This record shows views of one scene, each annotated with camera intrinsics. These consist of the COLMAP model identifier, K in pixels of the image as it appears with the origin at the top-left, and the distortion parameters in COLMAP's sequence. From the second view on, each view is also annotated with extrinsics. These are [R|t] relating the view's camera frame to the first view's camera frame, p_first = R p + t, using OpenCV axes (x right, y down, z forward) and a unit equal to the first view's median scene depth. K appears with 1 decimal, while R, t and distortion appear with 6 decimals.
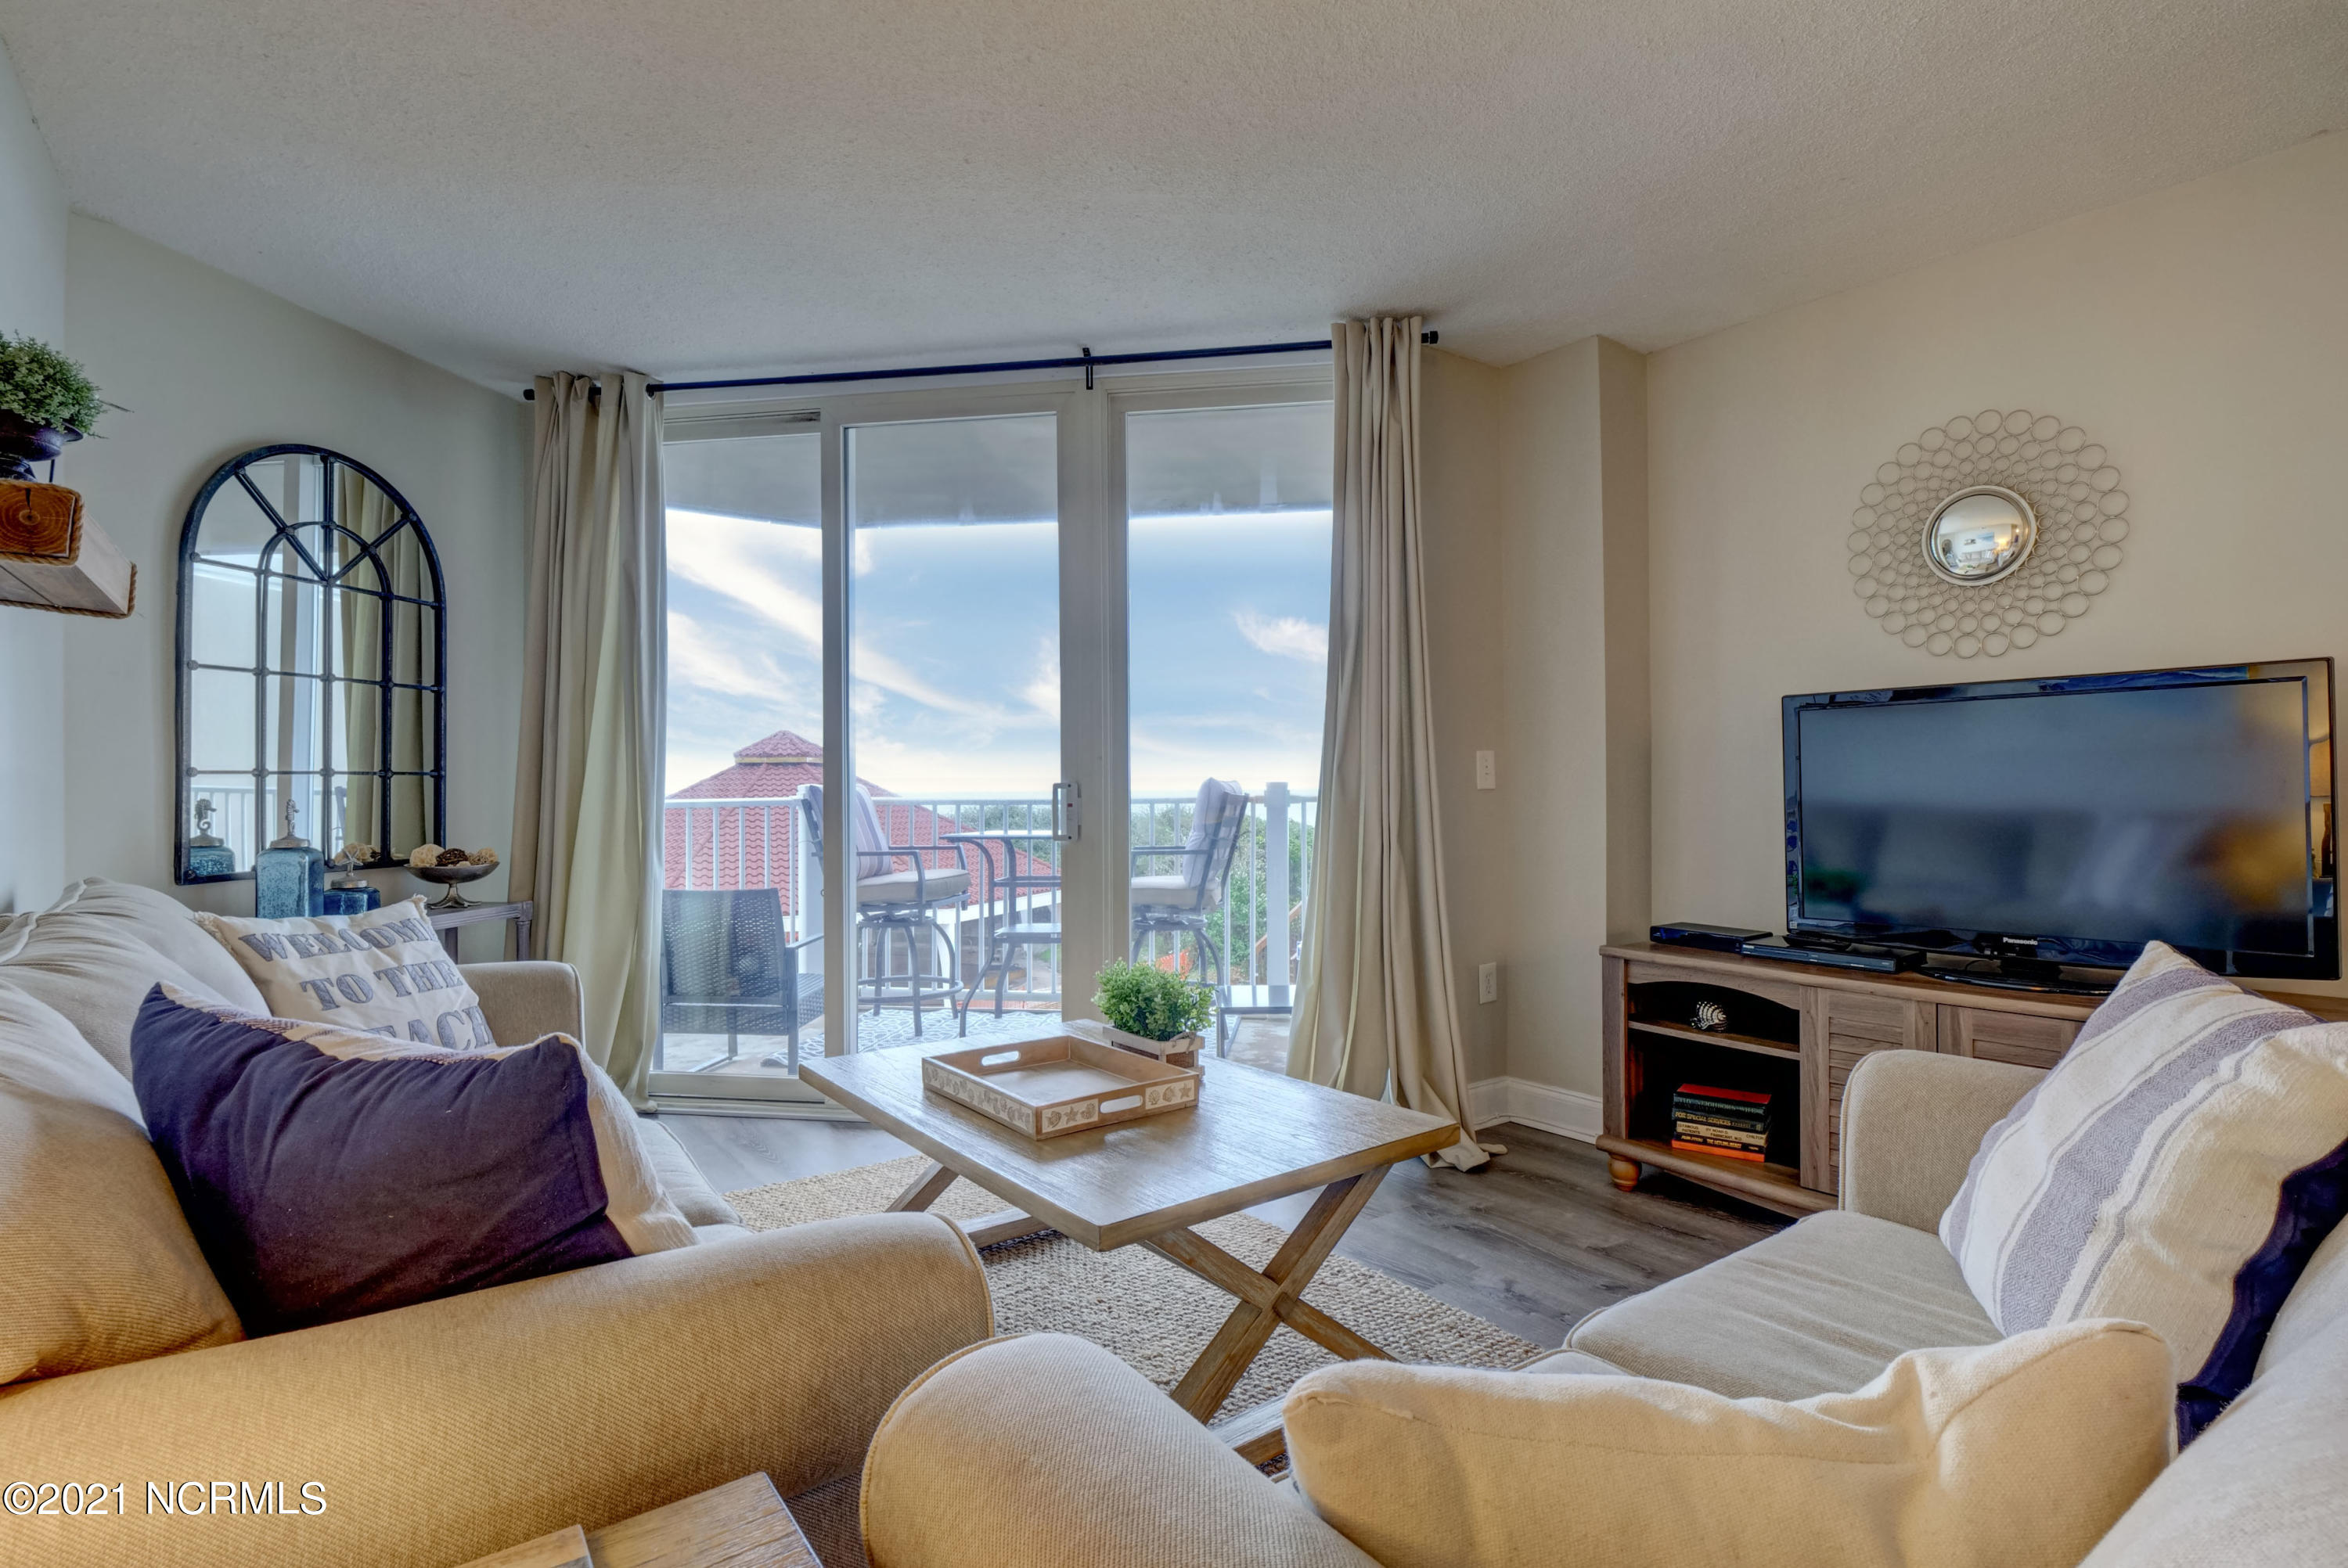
lens RADIAL K [[1135.0, 0, 1153.4], [0, 1135.0, 782.2], [0, 0, 1]] dist [-0.005353, -0.000813]
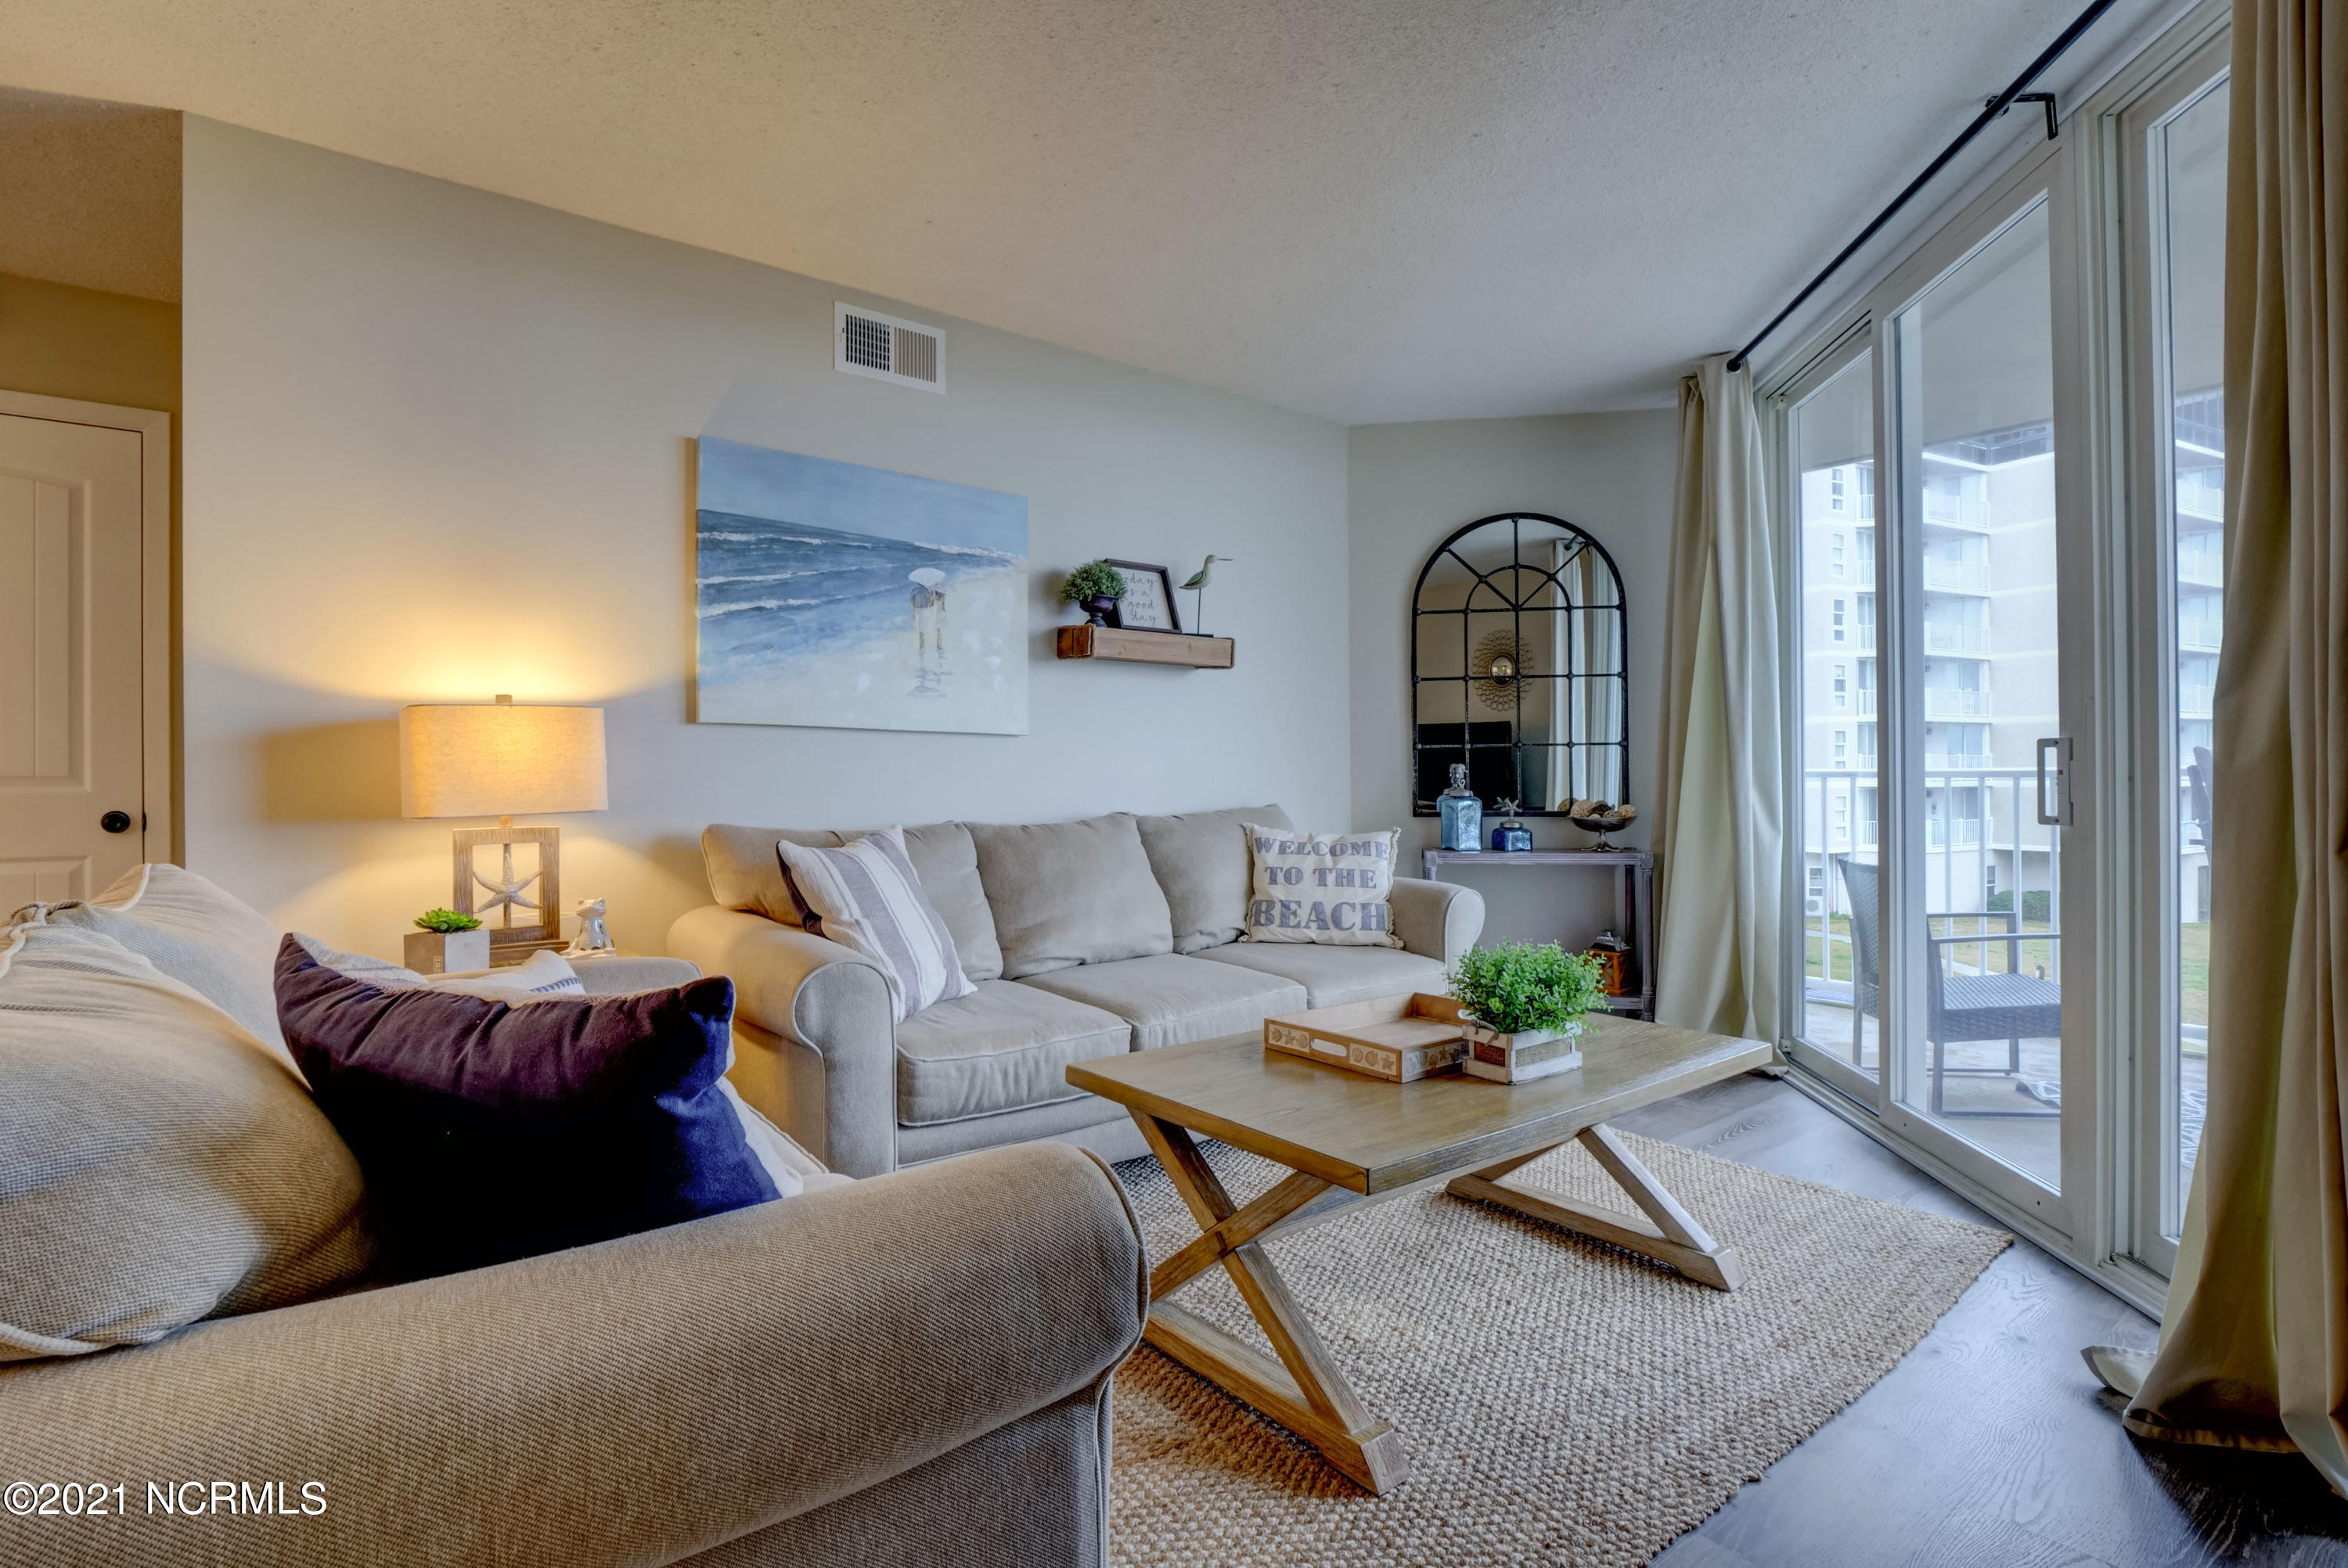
lens RADIAL K [[1145.1, 0, 1171.9], [0, 1145.1, 772.5], [0, 0, 1]] dist [-0.013099, 0.000053]
pose [[0.016894, 0.005333, -0.999843, 0.659452], [0.012755, 0.999903, 0.005549, 0.011437], [0.999776, -0.012847, 0.016824, 0.531805]]
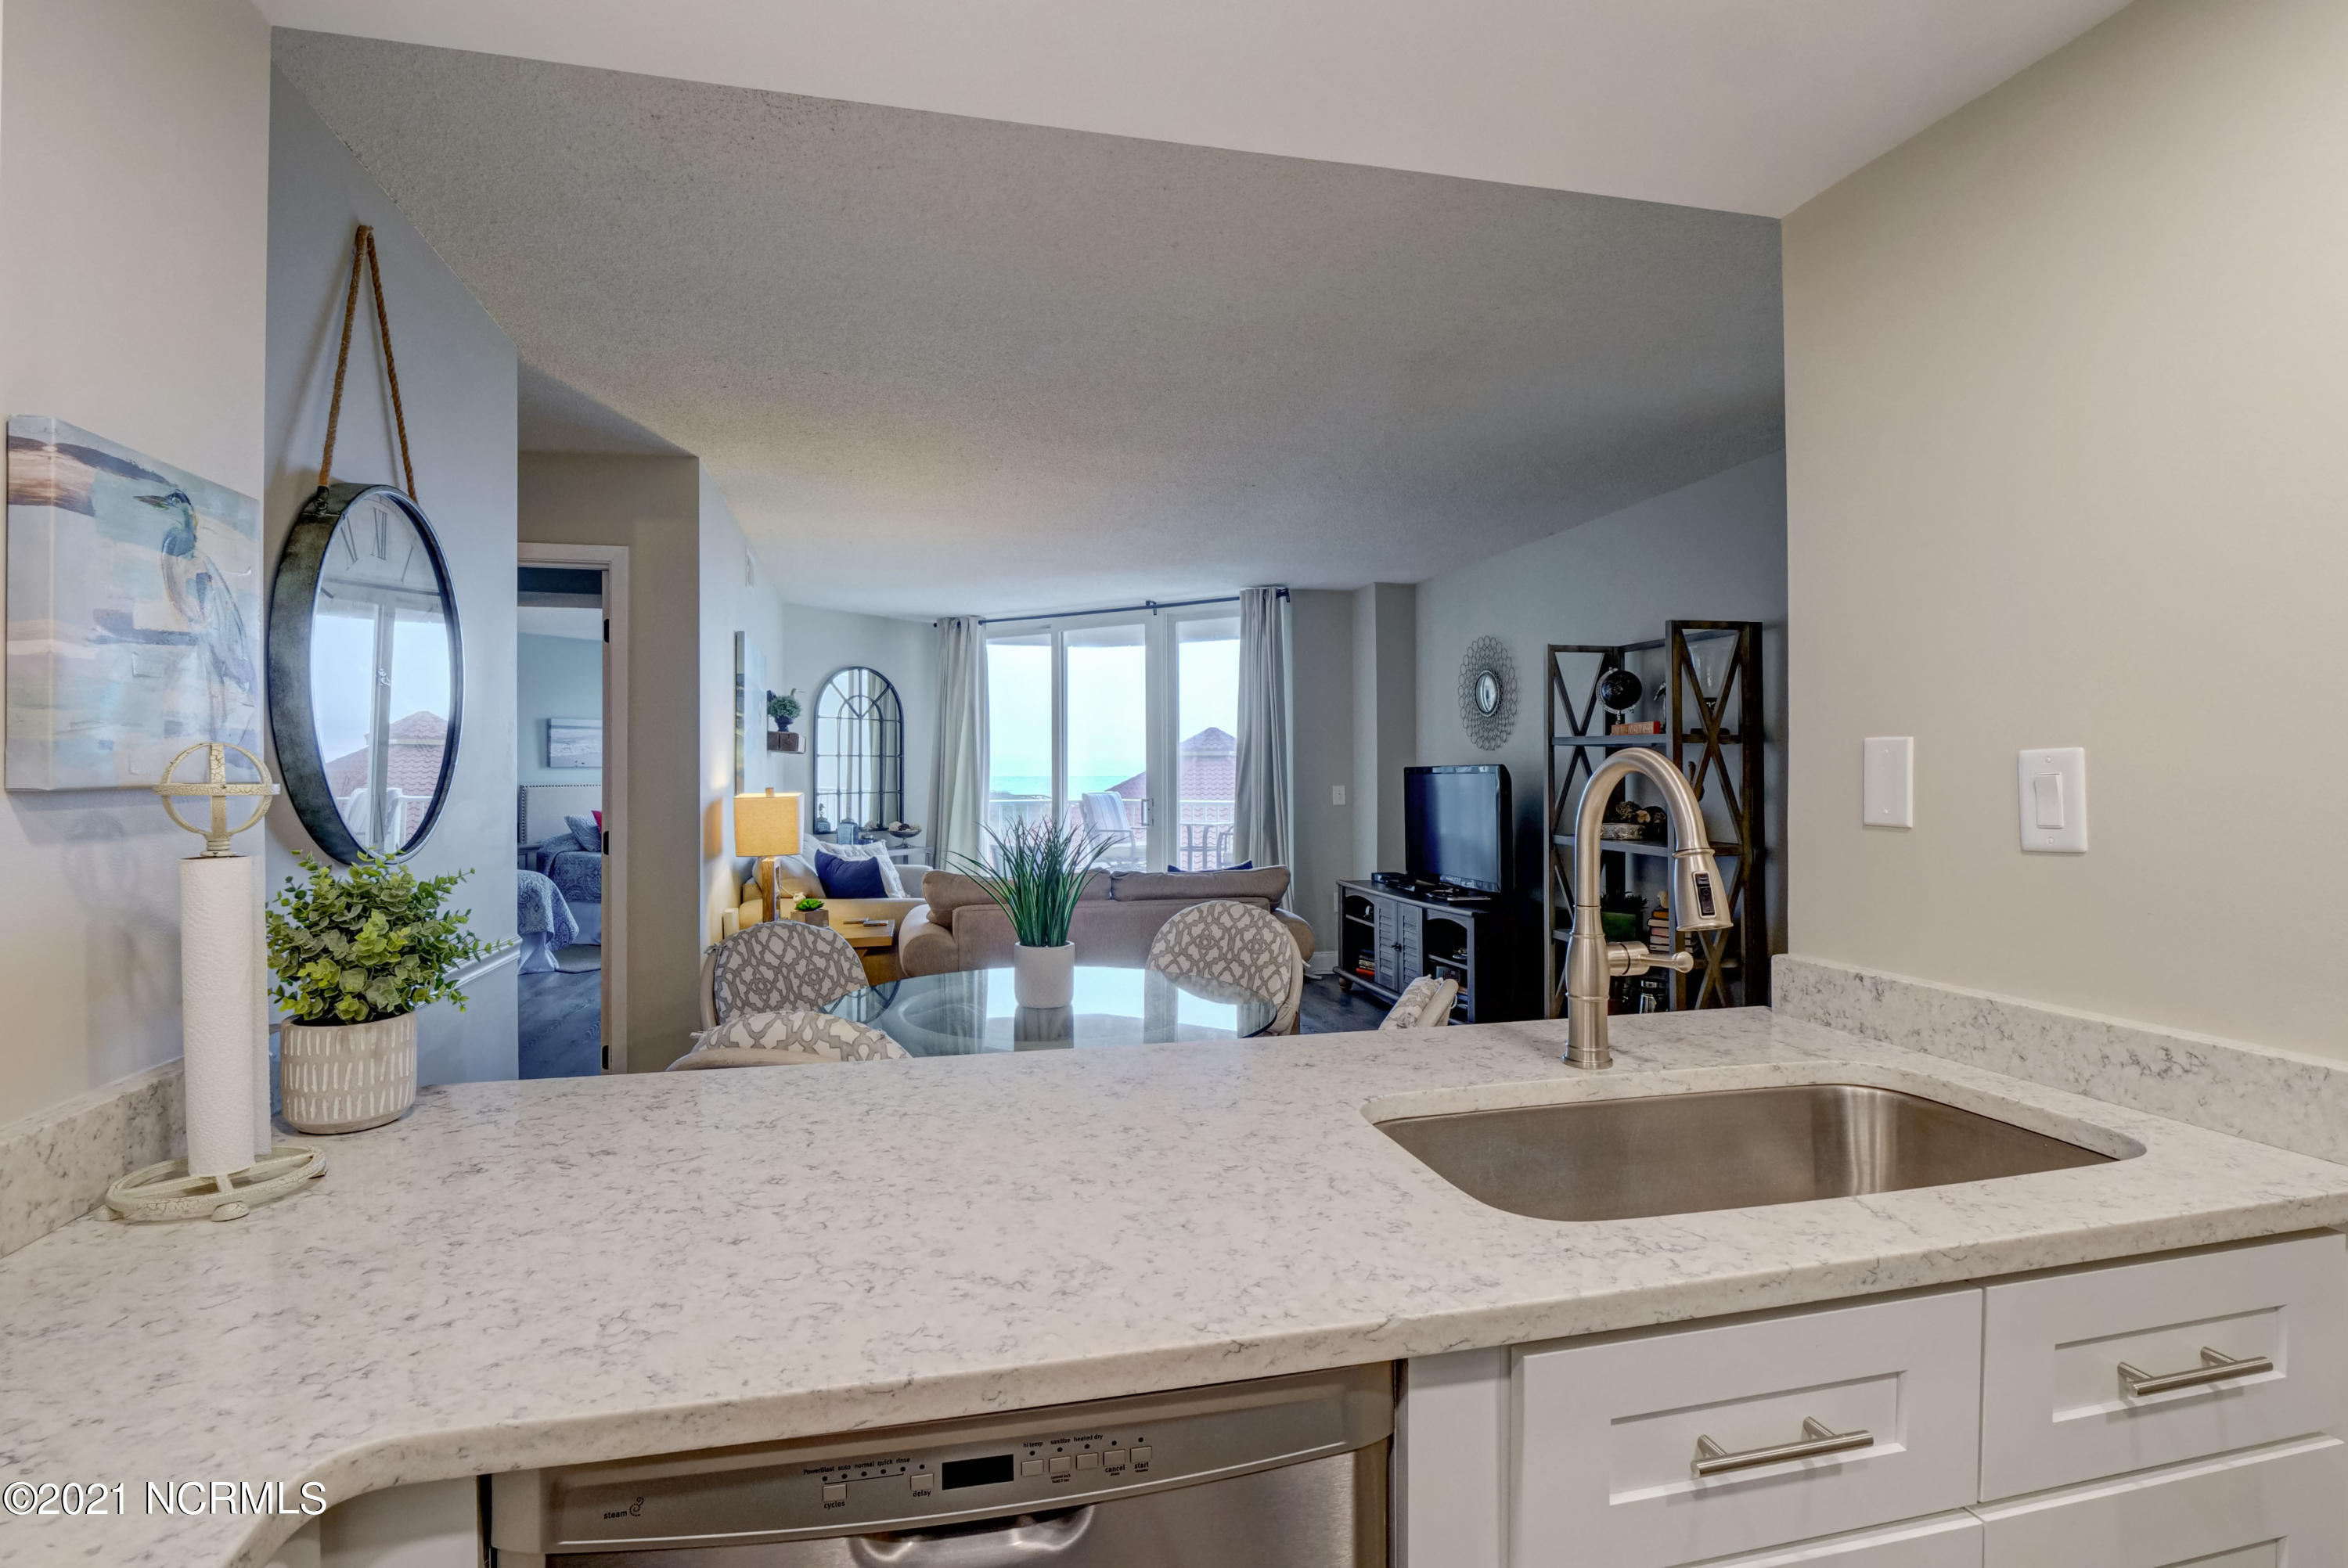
lens RADIAL K [[1145.1, 0, 1171.9], [0, 1145.1, 772.5], [0, 0, 1]] dist [-0.013099, 0.000053]
pose [[0.923110, 0.003247, -0.384521, 0.889002], [0.001258, 0.999934, 0.011463, -0.081551], [0.384533, -0.011065, 0.923045, -1.085043]]
